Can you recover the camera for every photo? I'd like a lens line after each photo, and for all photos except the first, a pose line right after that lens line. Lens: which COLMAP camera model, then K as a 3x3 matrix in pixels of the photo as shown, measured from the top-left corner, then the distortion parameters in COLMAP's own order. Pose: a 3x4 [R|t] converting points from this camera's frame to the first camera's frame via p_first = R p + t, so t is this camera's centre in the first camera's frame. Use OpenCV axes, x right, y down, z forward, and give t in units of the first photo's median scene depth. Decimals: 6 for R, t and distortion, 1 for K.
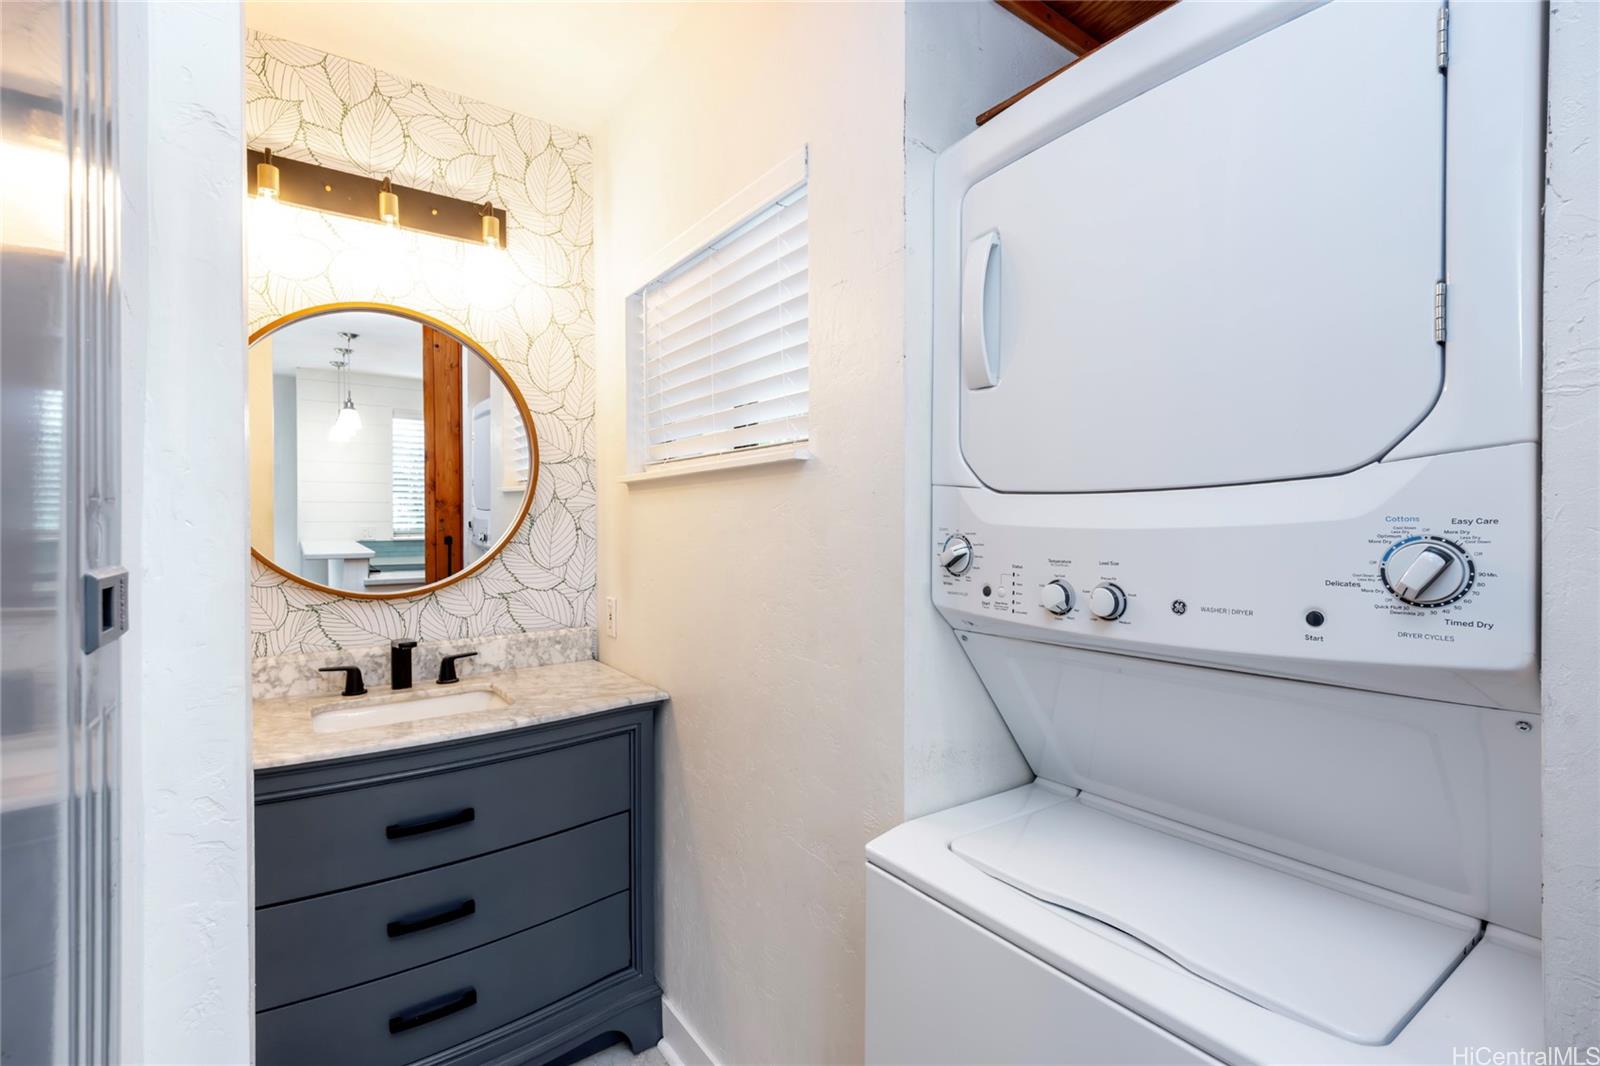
lens RADIAL K [[718.2, 0, 801.2], [0, 718.2, 527.7], [0, 0, 1]] dist [0.001495, 0.000145]
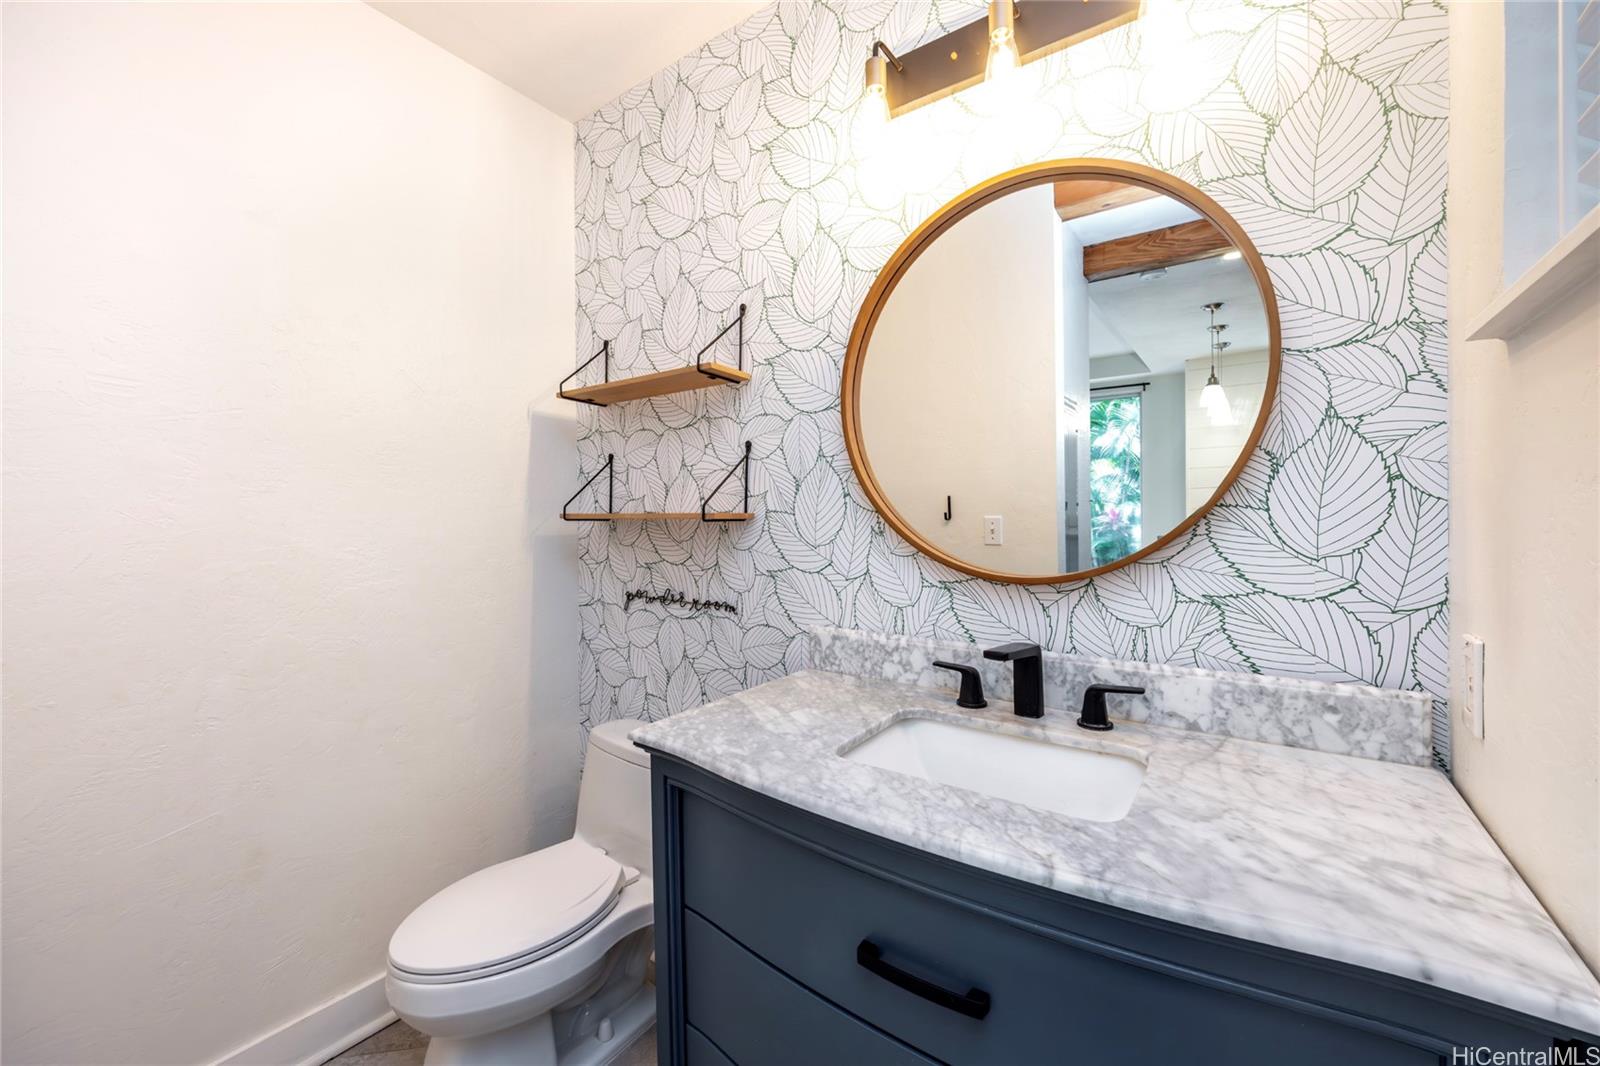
lens RADIAL K [[622.2, 0, 798.0], [0, 622.2, 522.2], [0, 0, 1]] dist [-0.002879, -0.000400]
pose [[0.314505, 0.006722, -0.949232, -0.052470], [-0.003889, 0.999976, 0.005793, 0.031563], [0.949248, 0.001870, 0.314523, 0.535226]]
